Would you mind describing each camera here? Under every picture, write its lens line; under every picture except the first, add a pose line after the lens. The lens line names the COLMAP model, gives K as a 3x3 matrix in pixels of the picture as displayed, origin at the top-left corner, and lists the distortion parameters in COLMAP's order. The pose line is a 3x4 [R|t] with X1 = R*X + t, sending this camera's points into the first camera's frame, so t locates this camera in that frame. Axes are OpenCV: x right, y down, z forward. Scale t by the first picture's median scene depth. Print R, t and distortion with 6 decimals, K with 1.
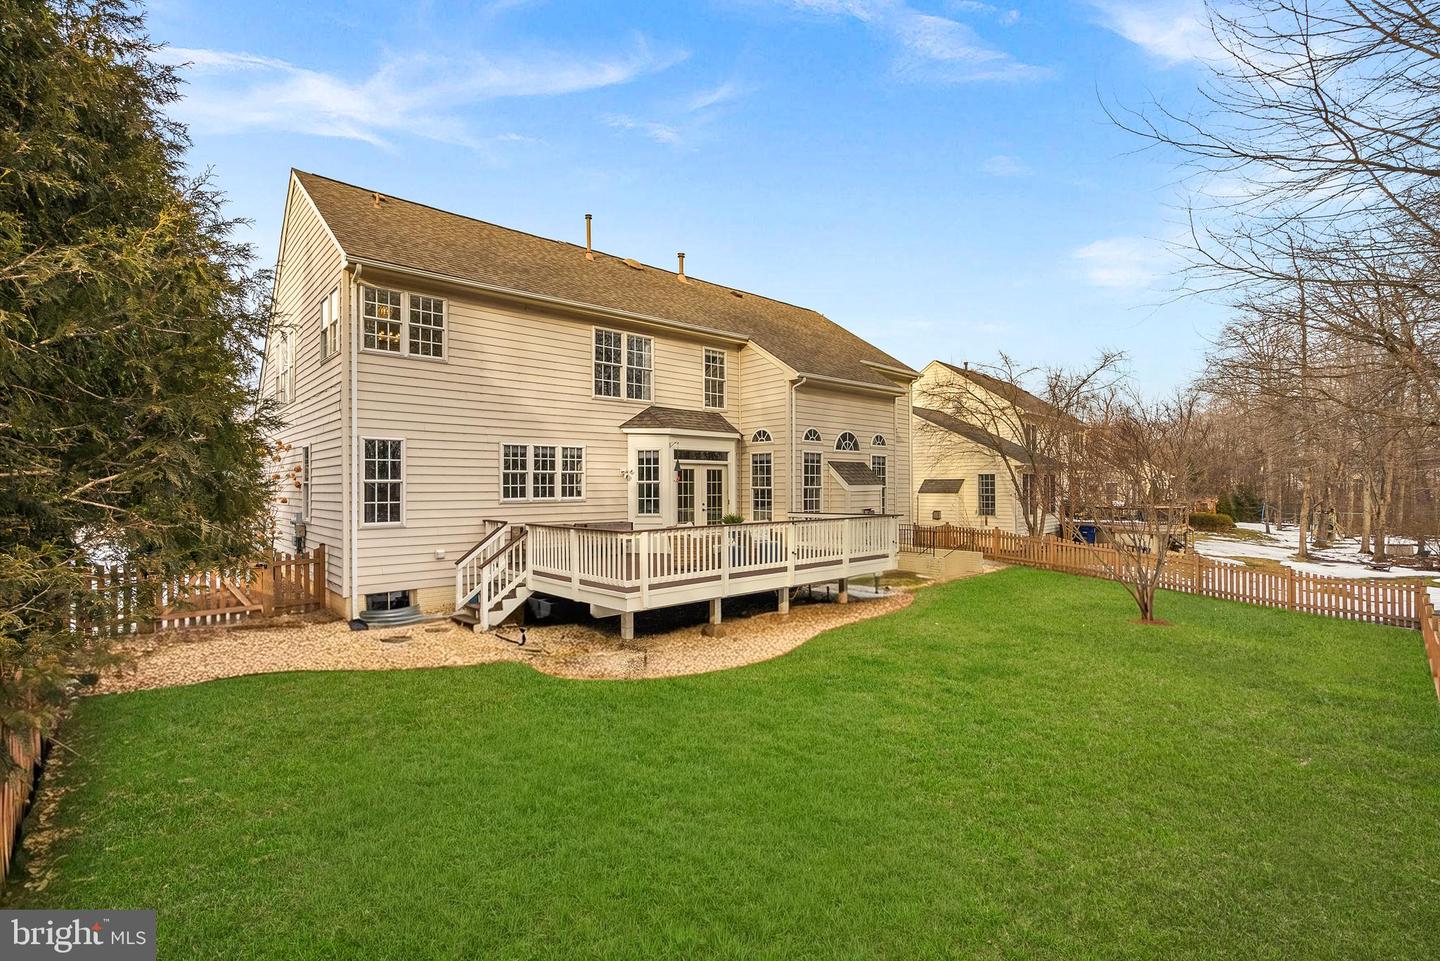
lens RADIAL K [[655.5, 0, 729.4], [0, 655.5, 477.3], [0, 0, 1]] dist [-0.000345, 0.000263]
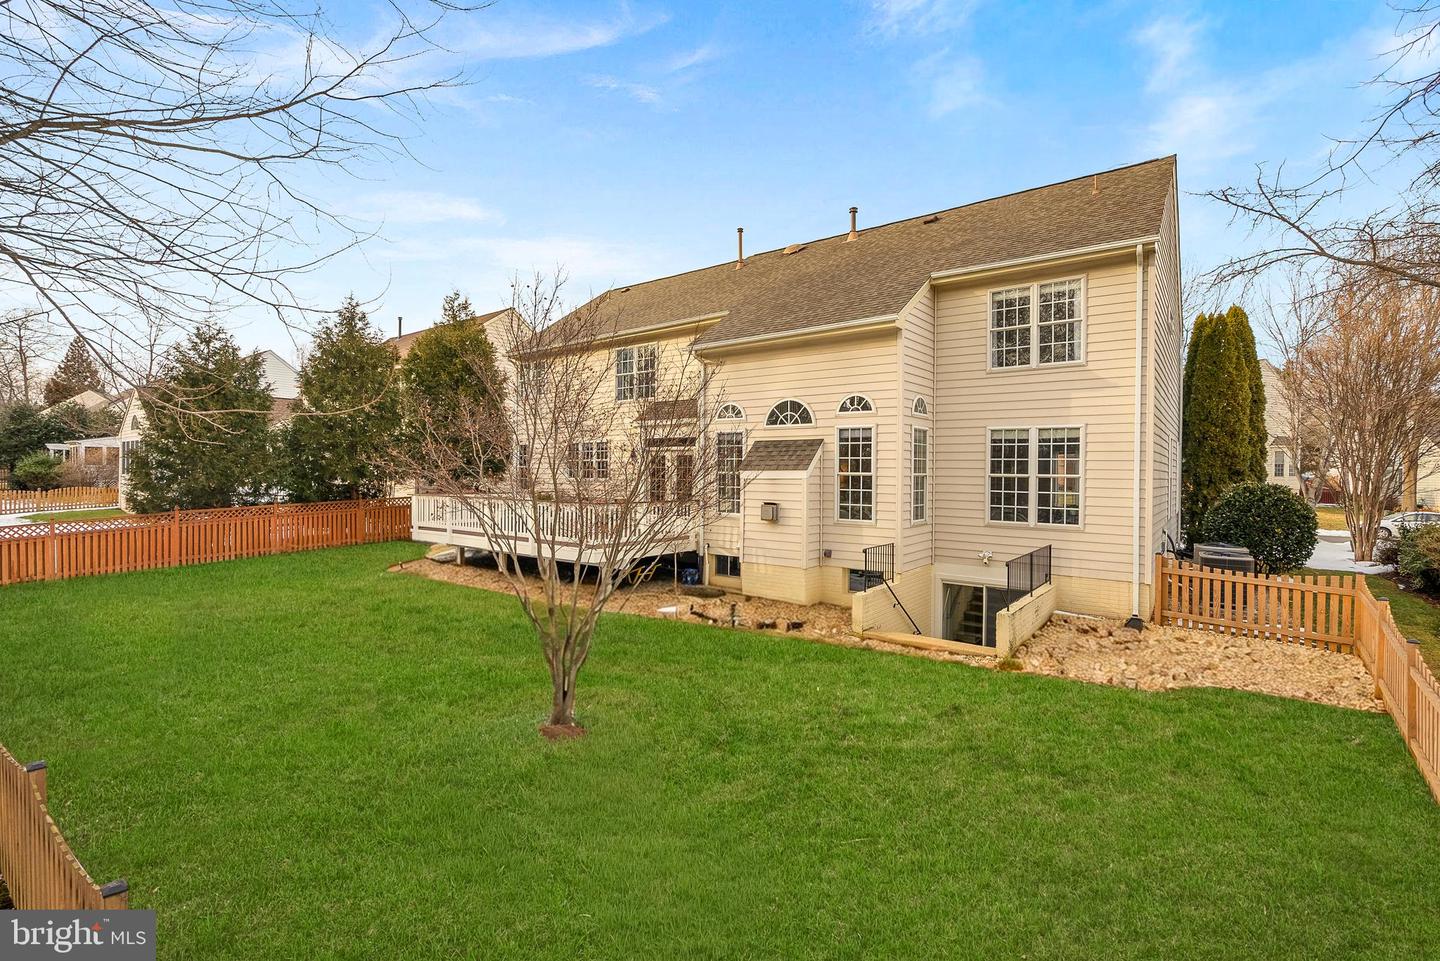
lens RADIAL K [[655.5, 0, 725.0], [0, 655.5, 476.6], [0, 0, 1]] dist [-0.000345, 0.000263]
pose [[0.176842, 0.010613, -0.984182, 1.086489], [0.004484, 0.999923, 0.011588, 0.011436], [0.984229, -0.006462, 0.176781, 0.946983]]
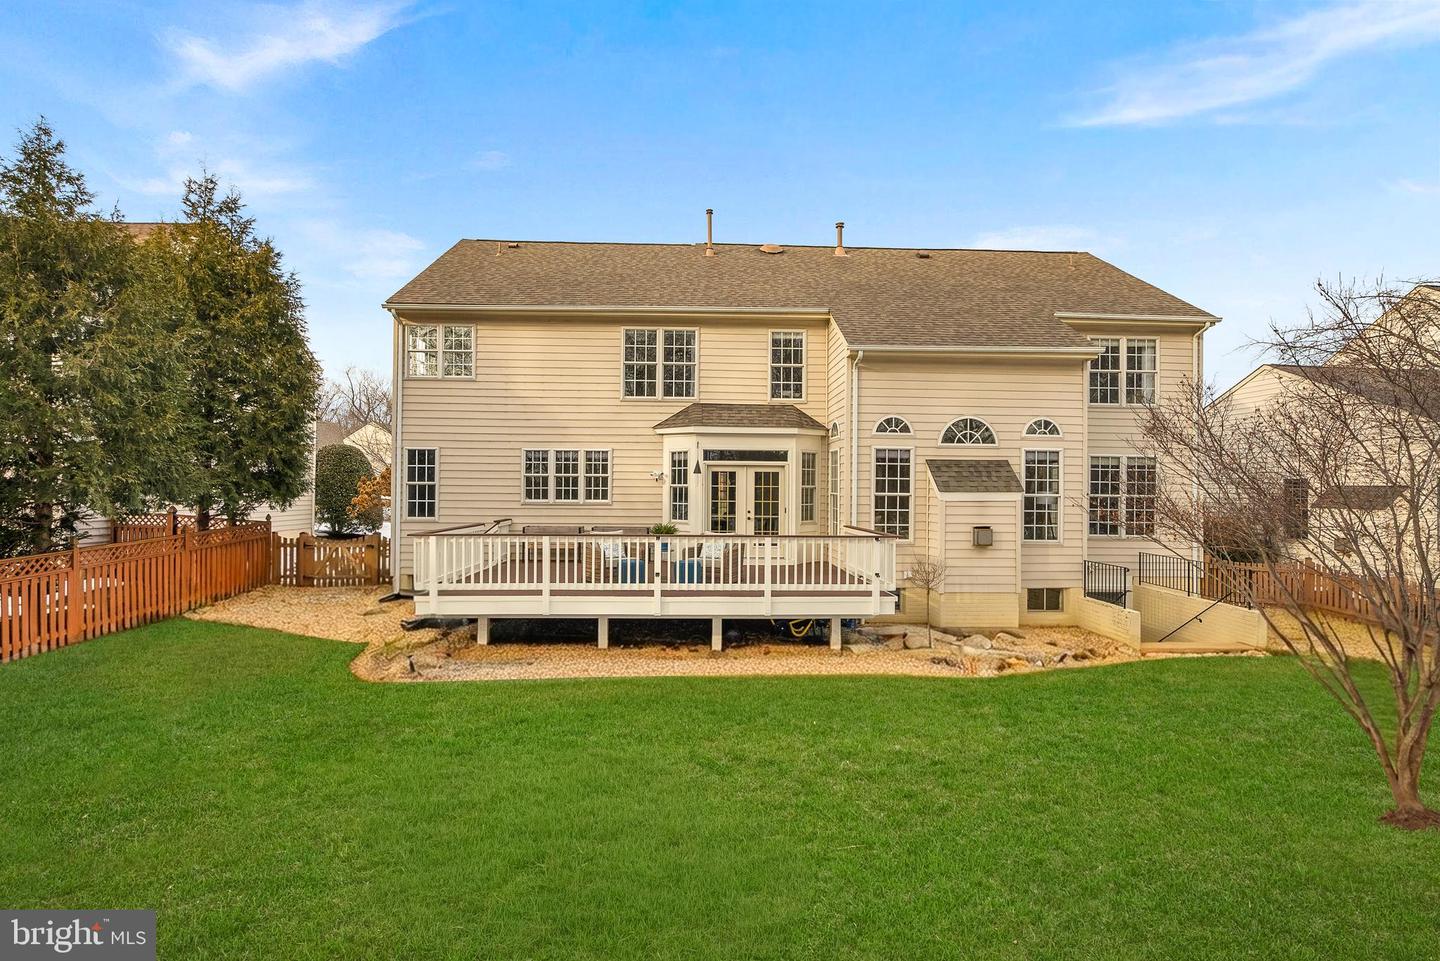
lens RADIAL K [[655.5, 0, 718.1], [0, 655.5, 494.2], [0, 0, 1]] dist [-0.000345, 0.000263]
pose [[0.762369, 0.013193, -0.647008, 0.521294], [-0.002581, 0.999846, 0.017347, 0.002959], [0.647137, -0.011555, 0.762286, 0.327410]]
